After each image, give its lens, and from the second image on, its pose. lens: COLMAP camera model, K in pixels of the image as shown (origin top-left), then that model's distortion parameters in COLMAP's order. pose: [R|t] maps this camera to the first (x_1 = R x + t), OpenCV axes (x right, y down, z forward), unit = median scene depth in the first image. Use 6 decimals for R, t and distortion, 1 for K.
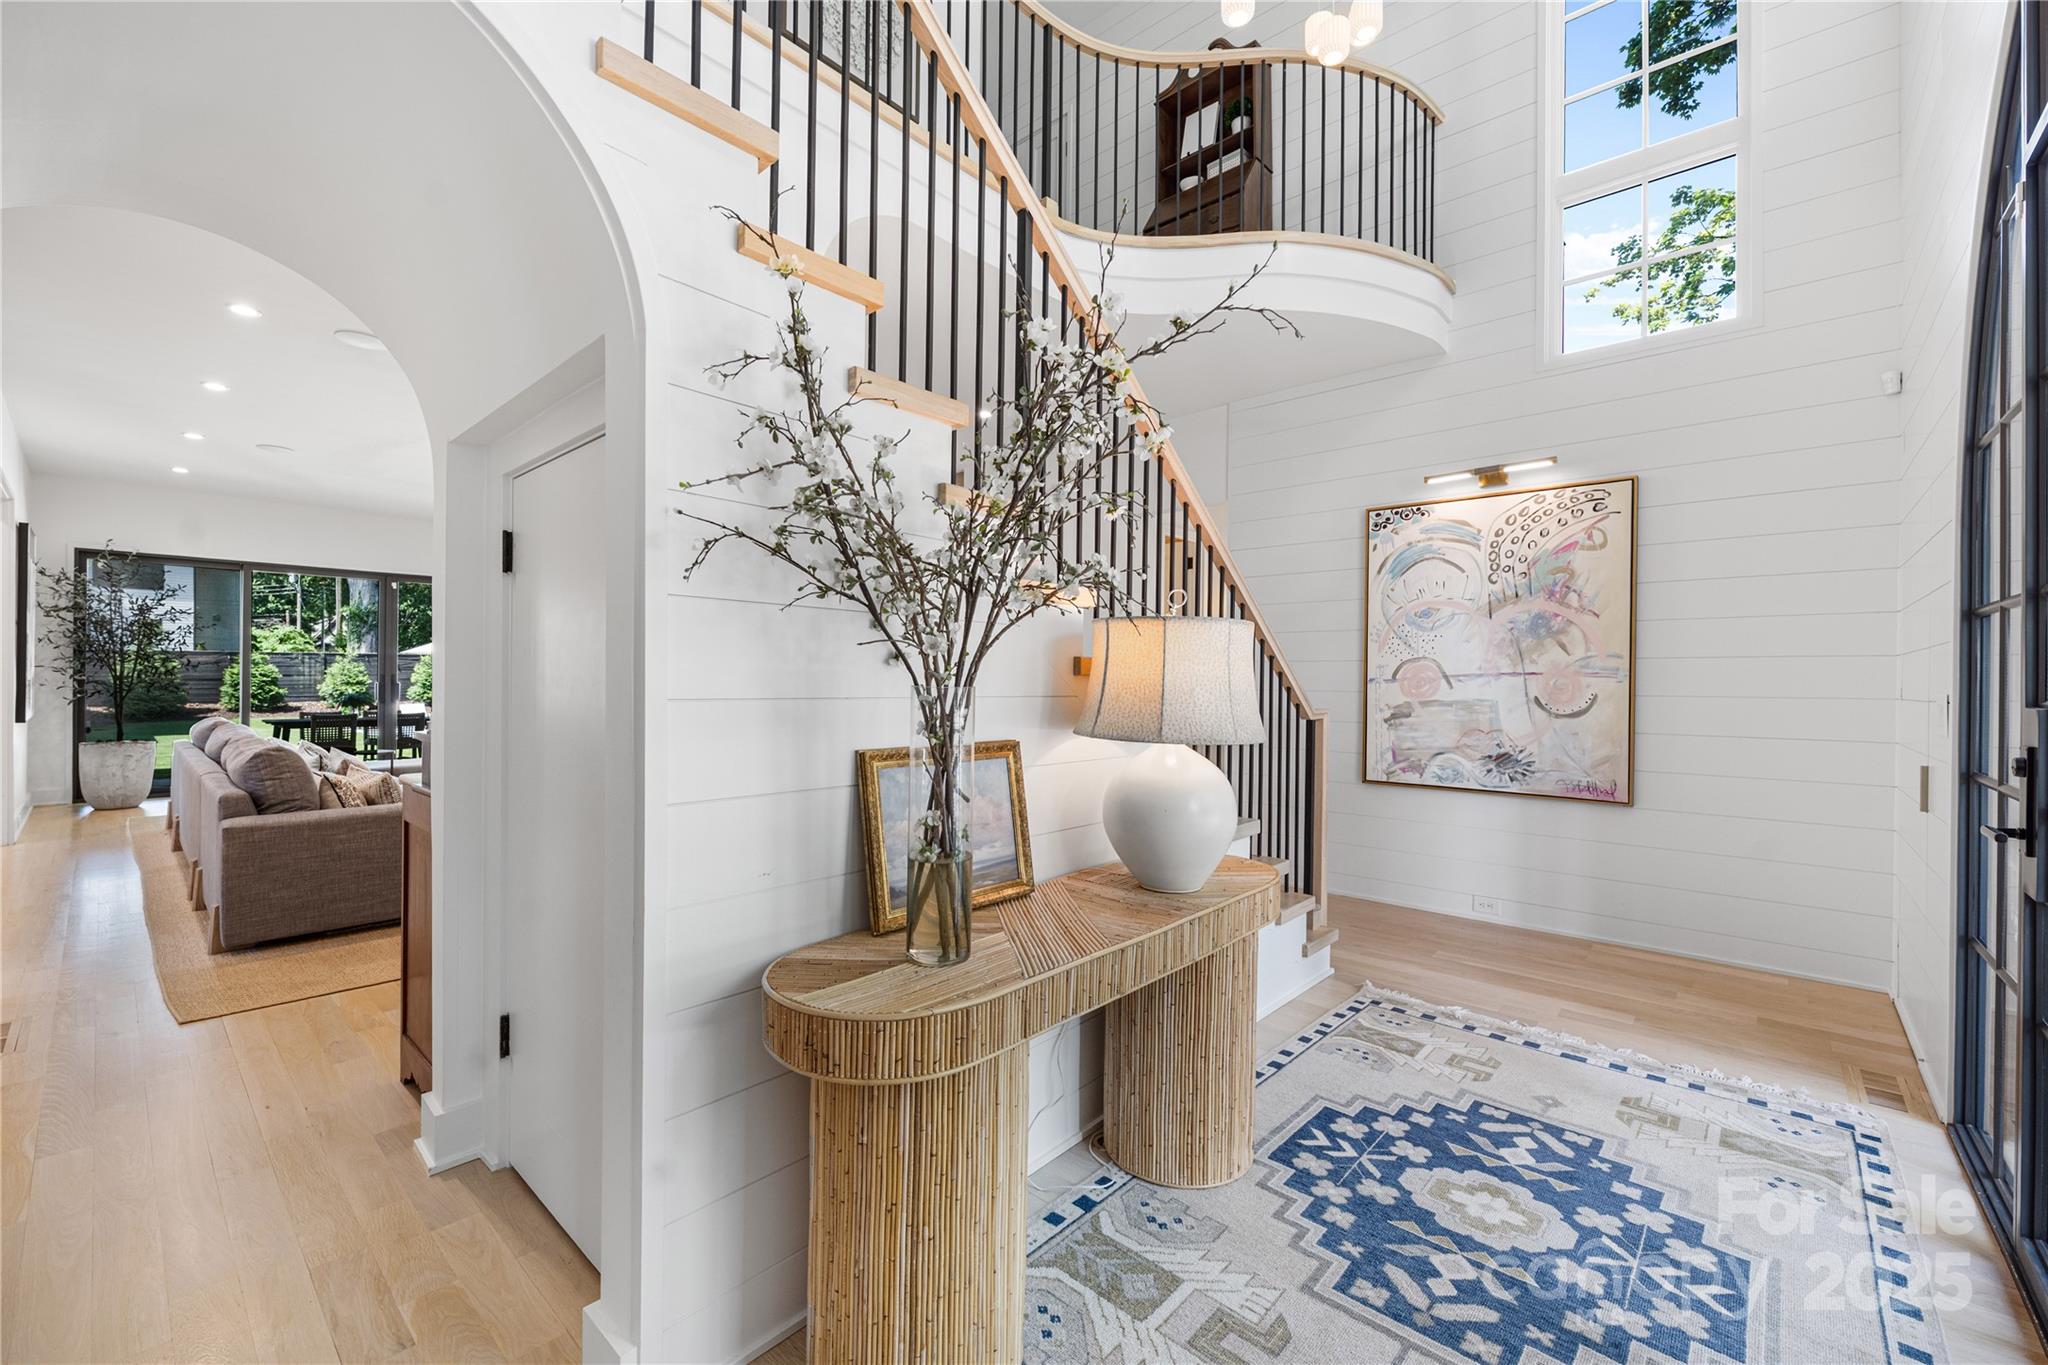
lens RADIAL K [[827.5, 0, 1027.5], [0, 827.5, 682.1], [0, 0, 1]] dist [-0.003623, -0.000050]
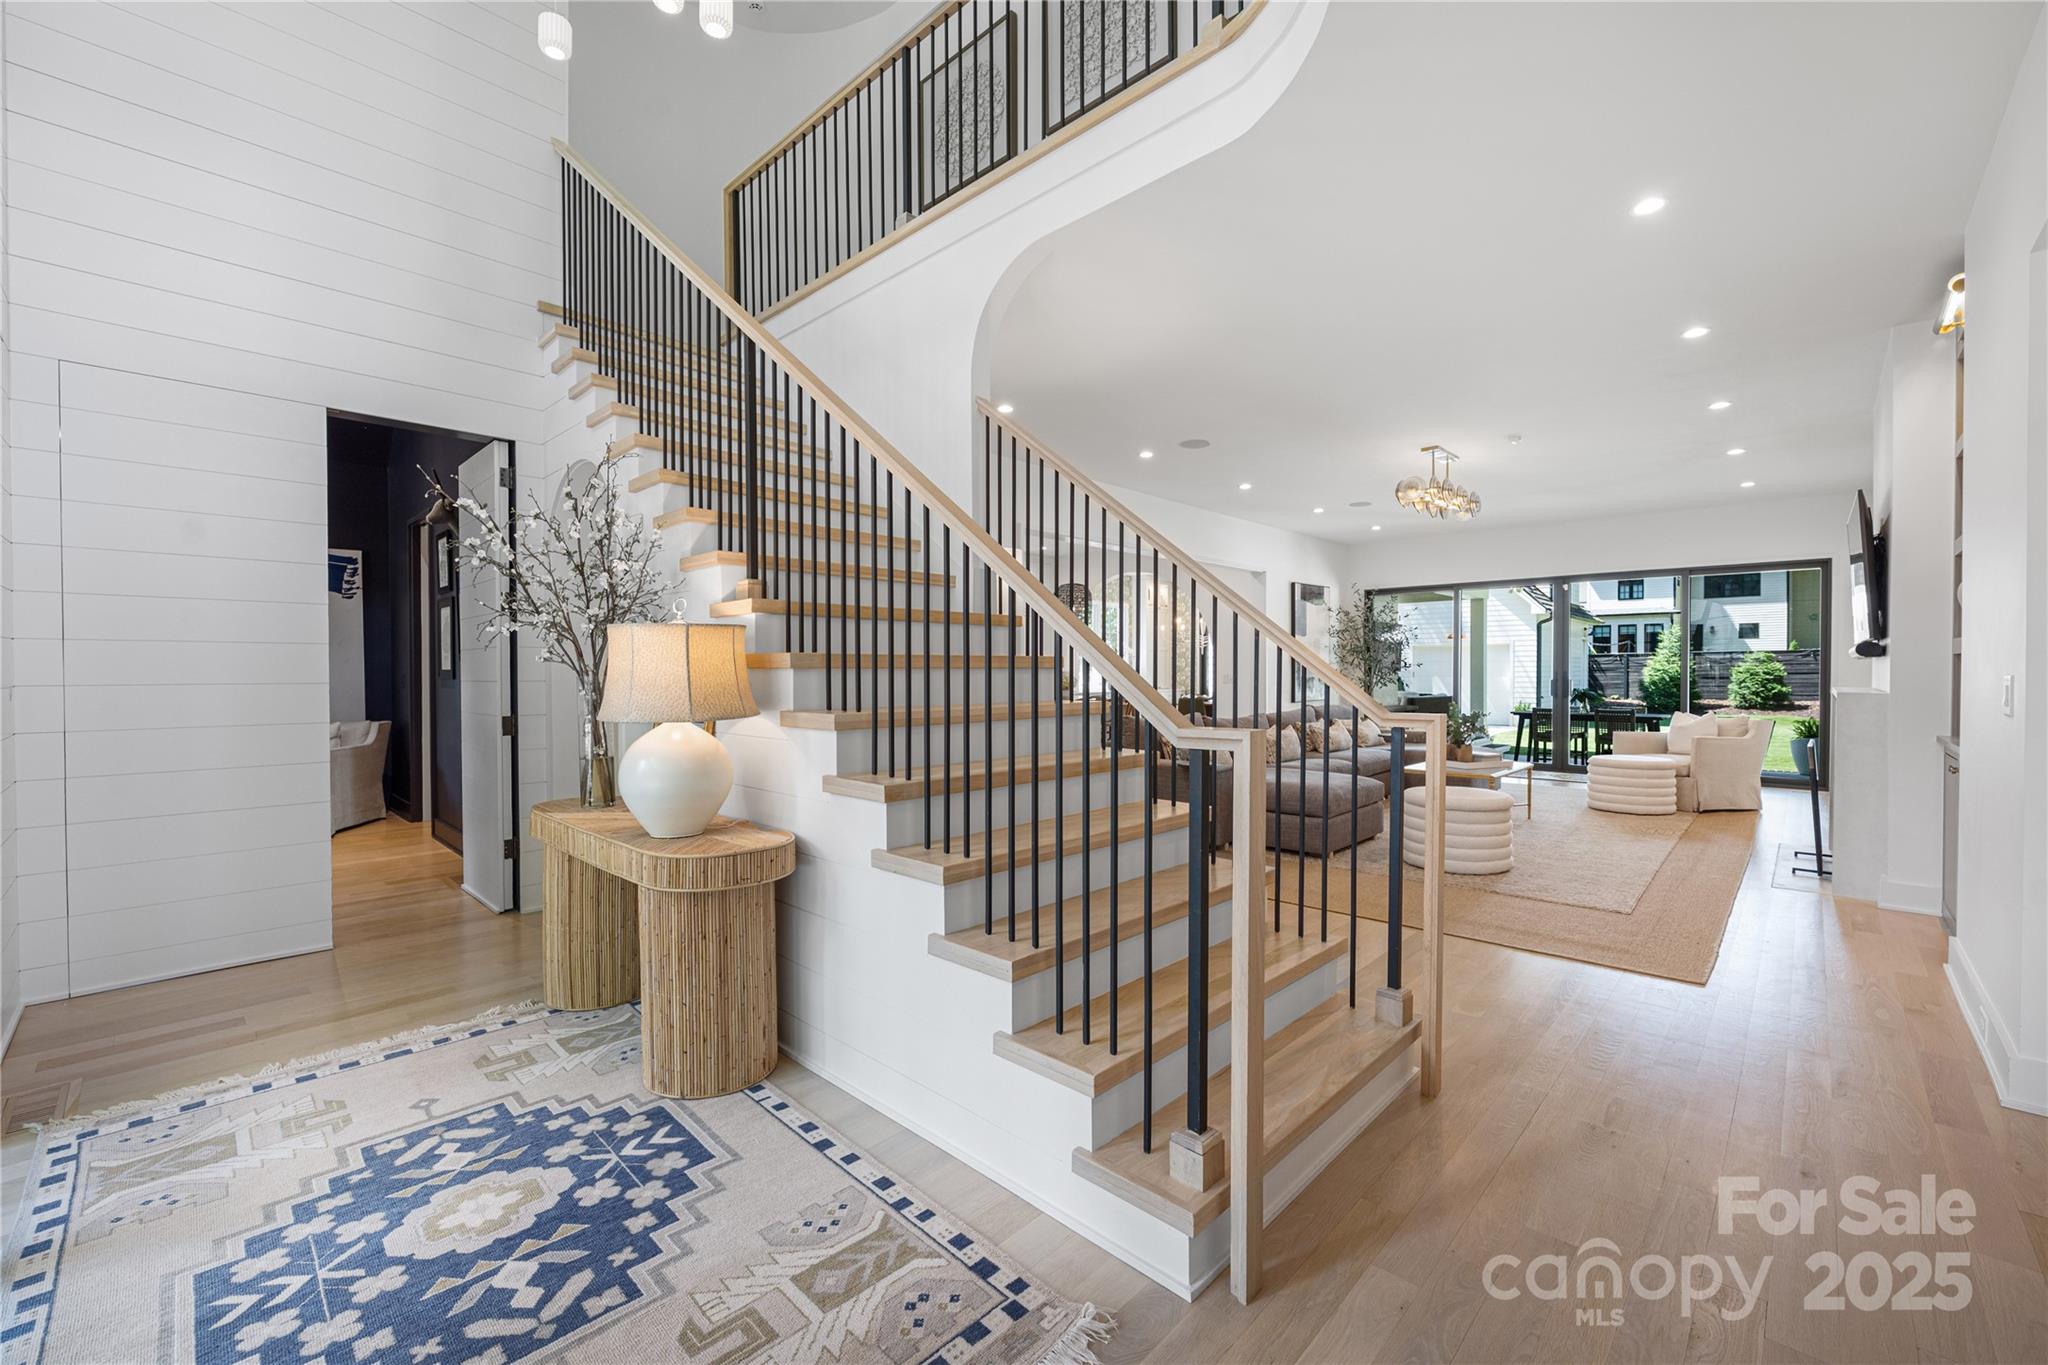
lens RADIAL K [[827.5, 0, 1027.5], [0, 827.5, 682.1], [0, 0, 1]] dist [-0.003623, -0.000050]
pose [[-0.035592, 0.002841, -0.999362, 1.250104], [-0.001605, 0.999995, 0.002900, 0.009358], [0.999365, 0.001707, -0.035587, 1.394427]]
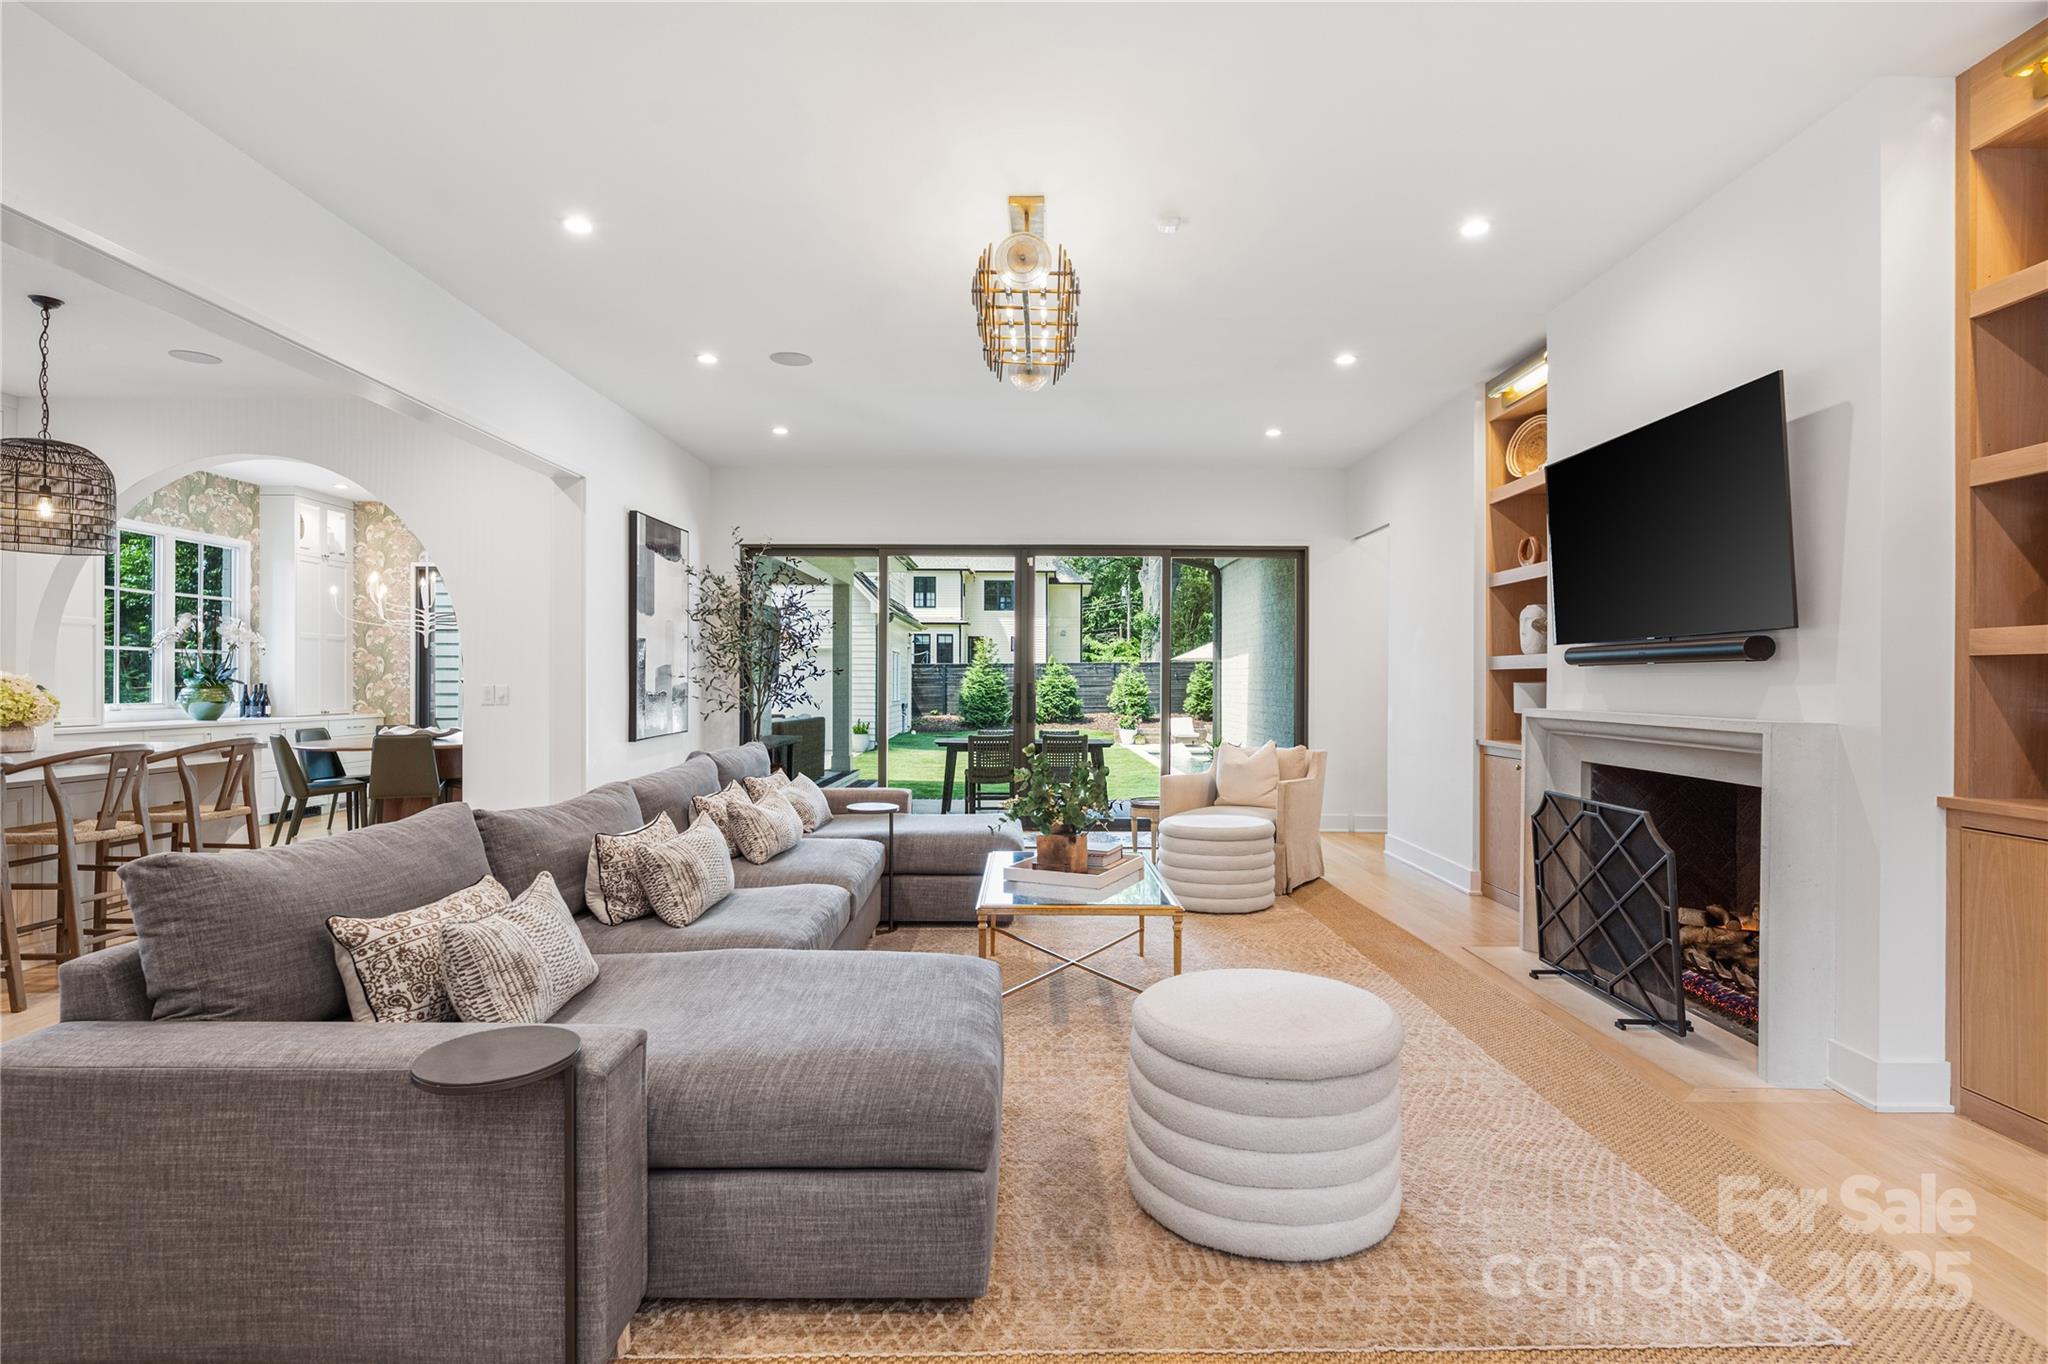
lens RADIAL K [[1025.4, 0, 1024.0], [0, 1025.4, 682.0], [0, 0, 1]] dist [0.001065, 0.000266]
pose [[0.662439, -0.009085, -0.749060, -0.383421], [0.001763, 0.999943, -0.010569, -0.004167], [0.749113, 0.005680, 0.662417, 1.584103]]
